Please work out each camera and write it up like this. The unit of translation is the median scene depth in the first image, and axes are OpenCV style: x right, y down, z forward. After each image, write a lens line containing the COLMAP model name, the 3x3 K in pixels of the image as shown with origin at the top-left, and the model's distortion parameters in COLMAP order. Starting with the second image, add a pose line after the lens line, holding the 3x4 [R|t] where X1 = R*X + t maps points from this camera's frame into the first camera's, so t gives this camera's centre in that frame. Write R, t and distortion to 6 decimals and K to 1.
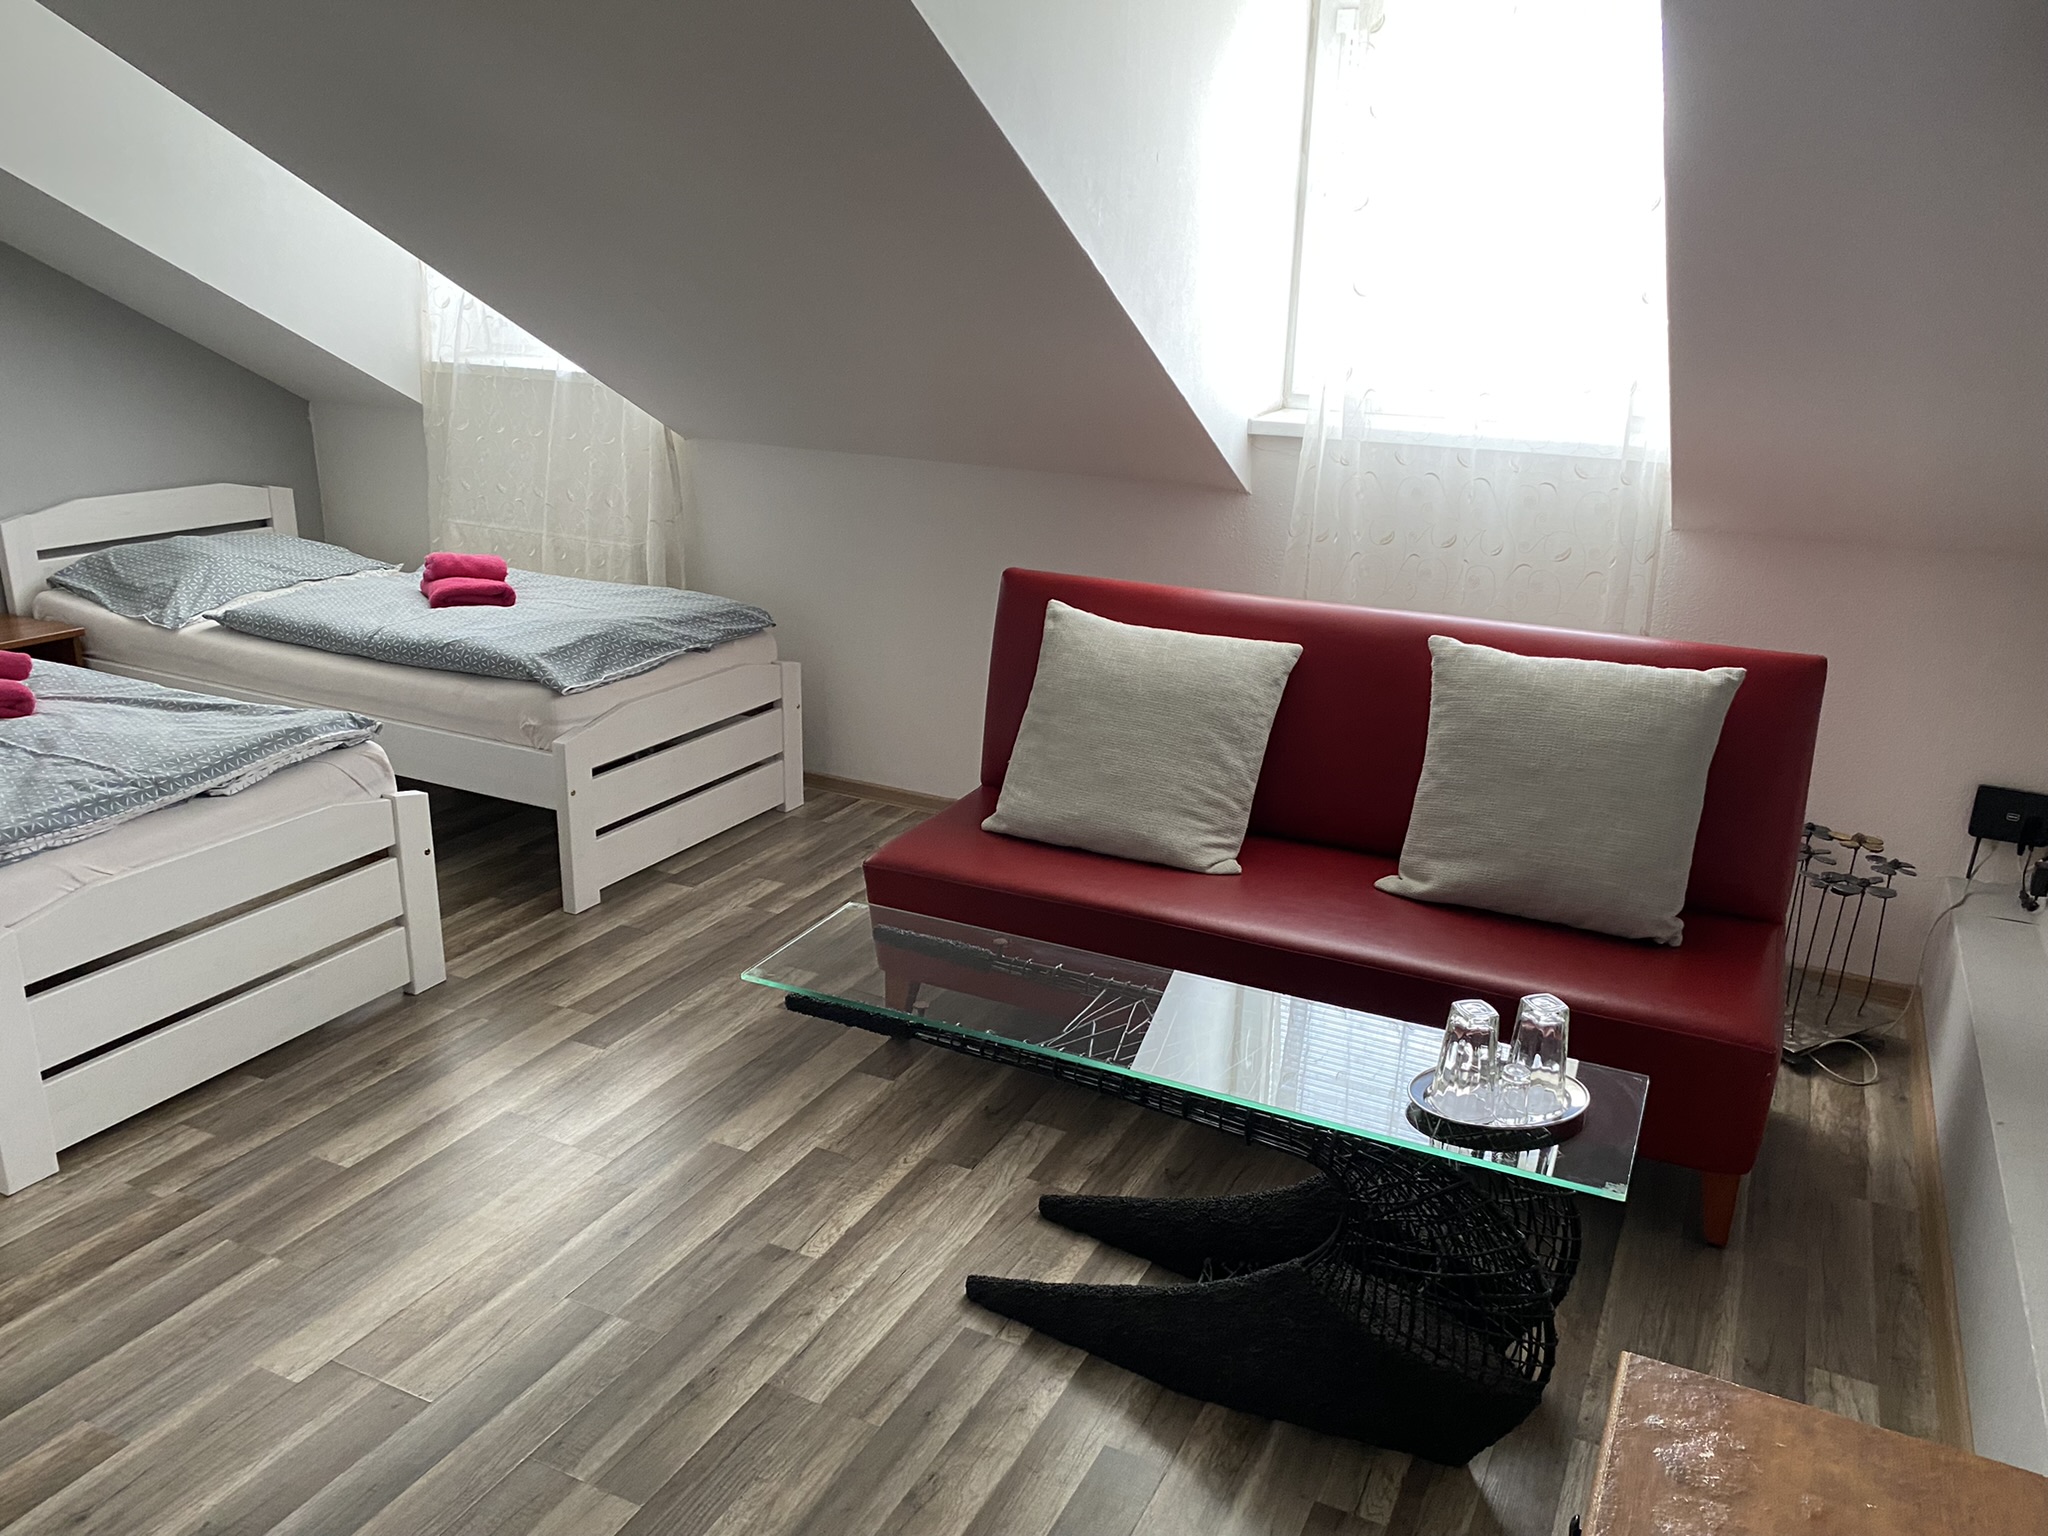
lens RADIAL K [[1564.1, 0, 1024.0], [0, 1564.1, 768.0], [0, 0, 1]] dist [0.018994, -0.001679]
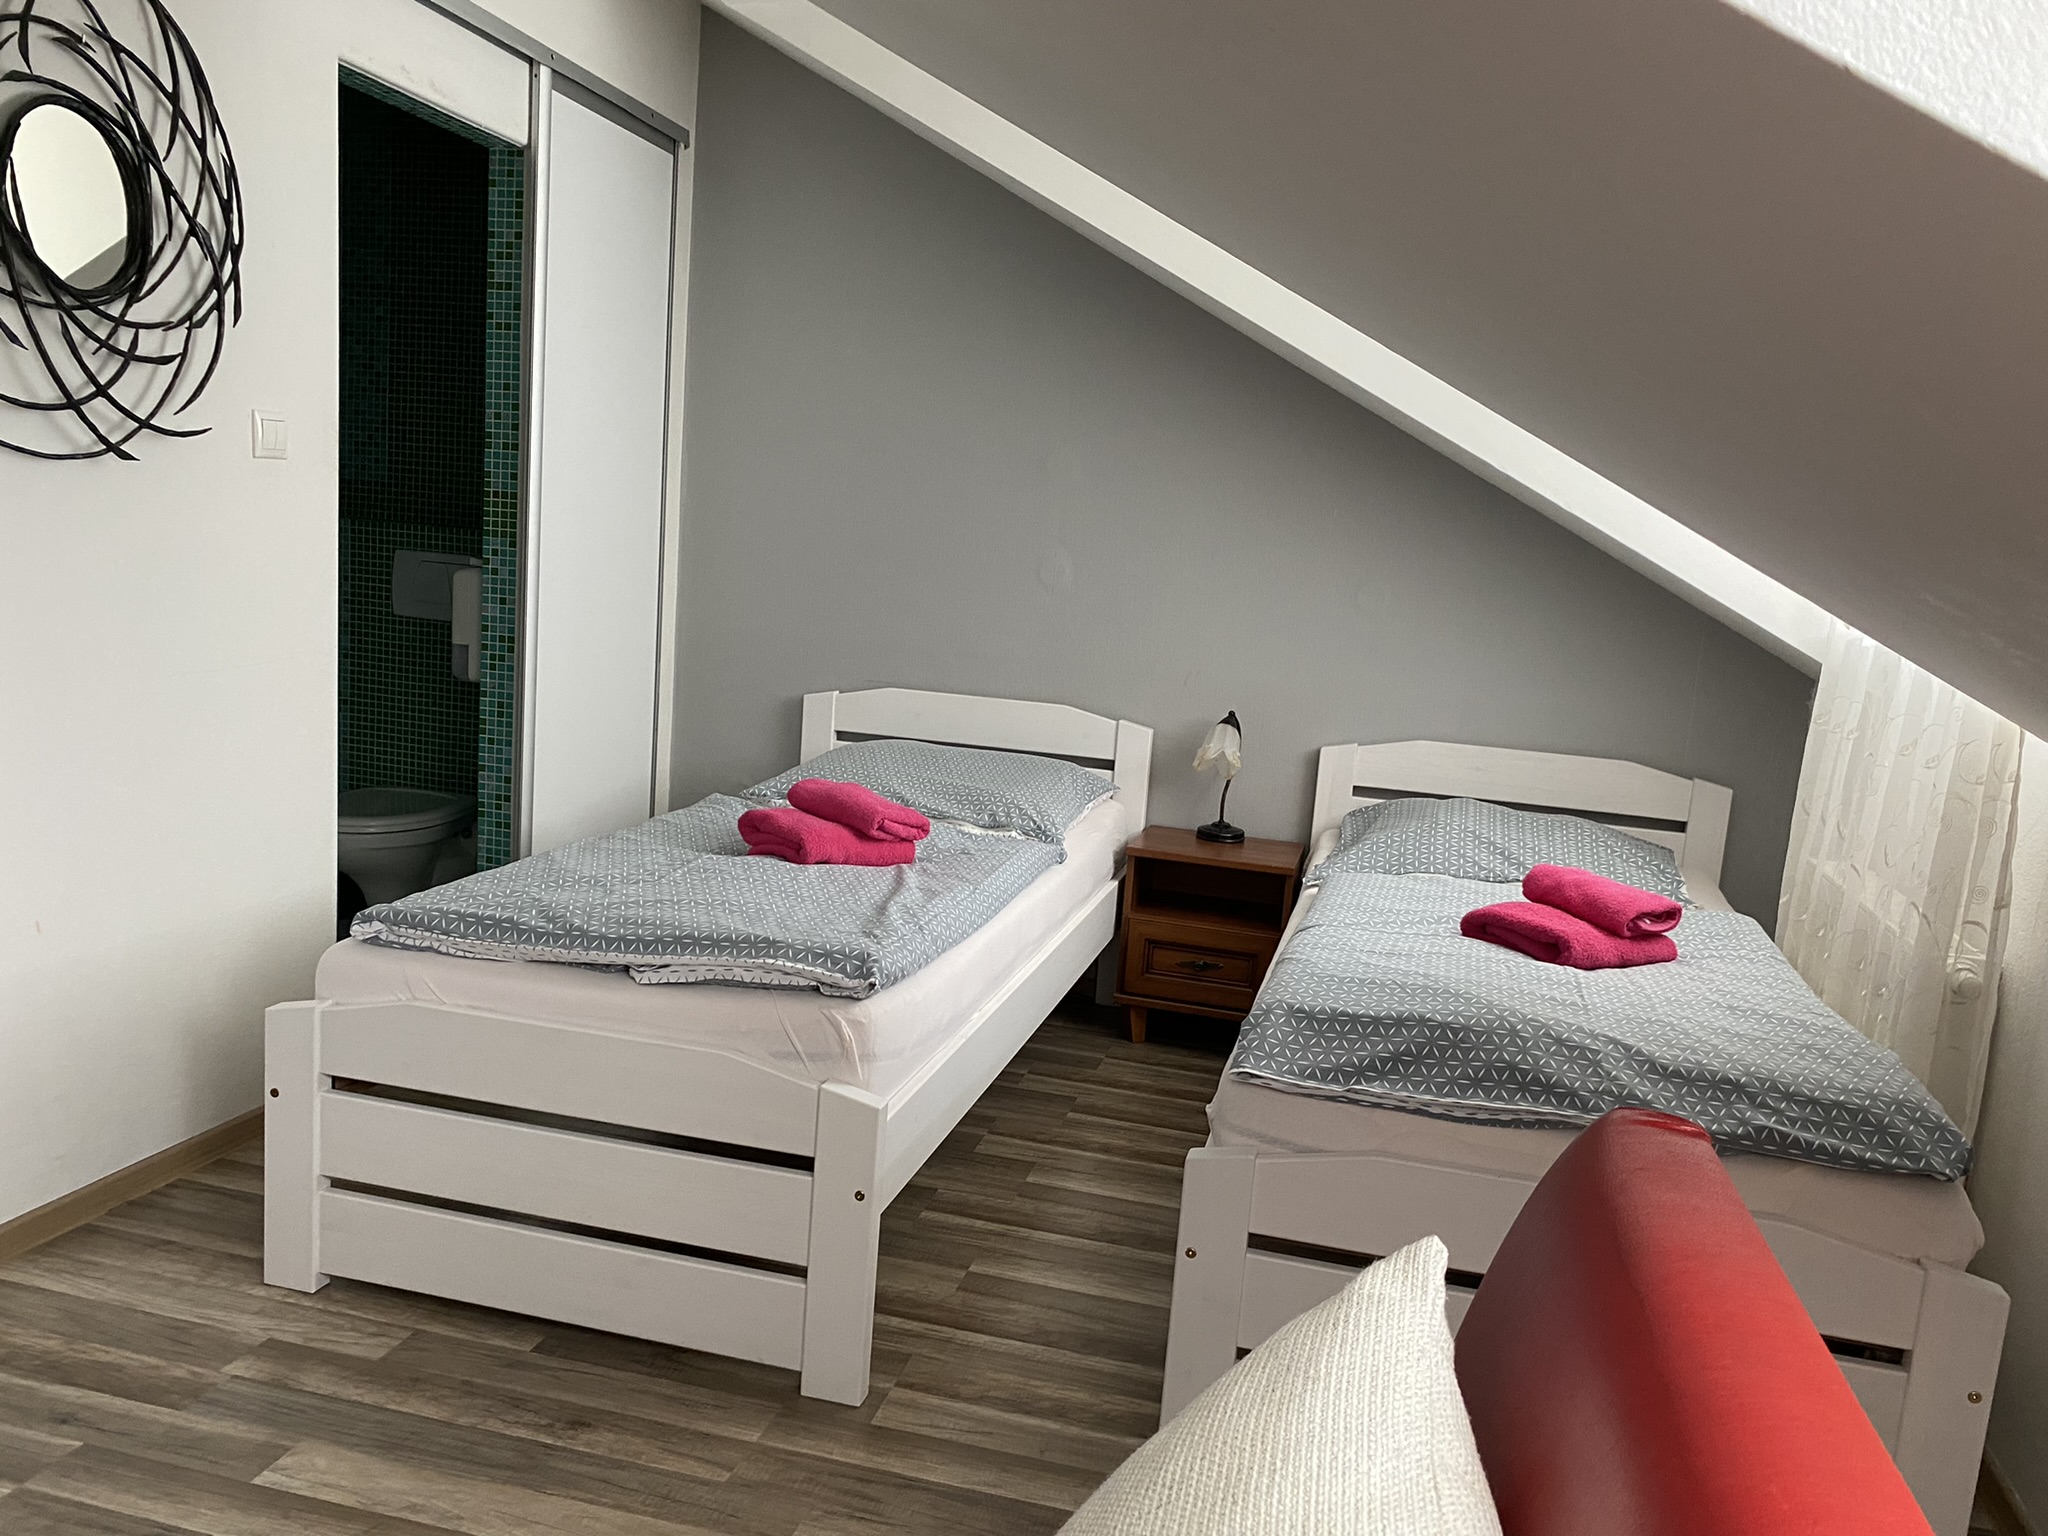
lens RADIAL K [[1564.1, 0, 1024.0], [0, 1564.1, 768.0], [0, 0, 1]] dist [0.018994, -0.001679]
pose [[0.223591, 0.130916, -0.965851, 0.258669], [-0.362197, 0.931138, 0.042364, -0.178863], [0.904887, 0.340356, 0.255612, 0.925971]]
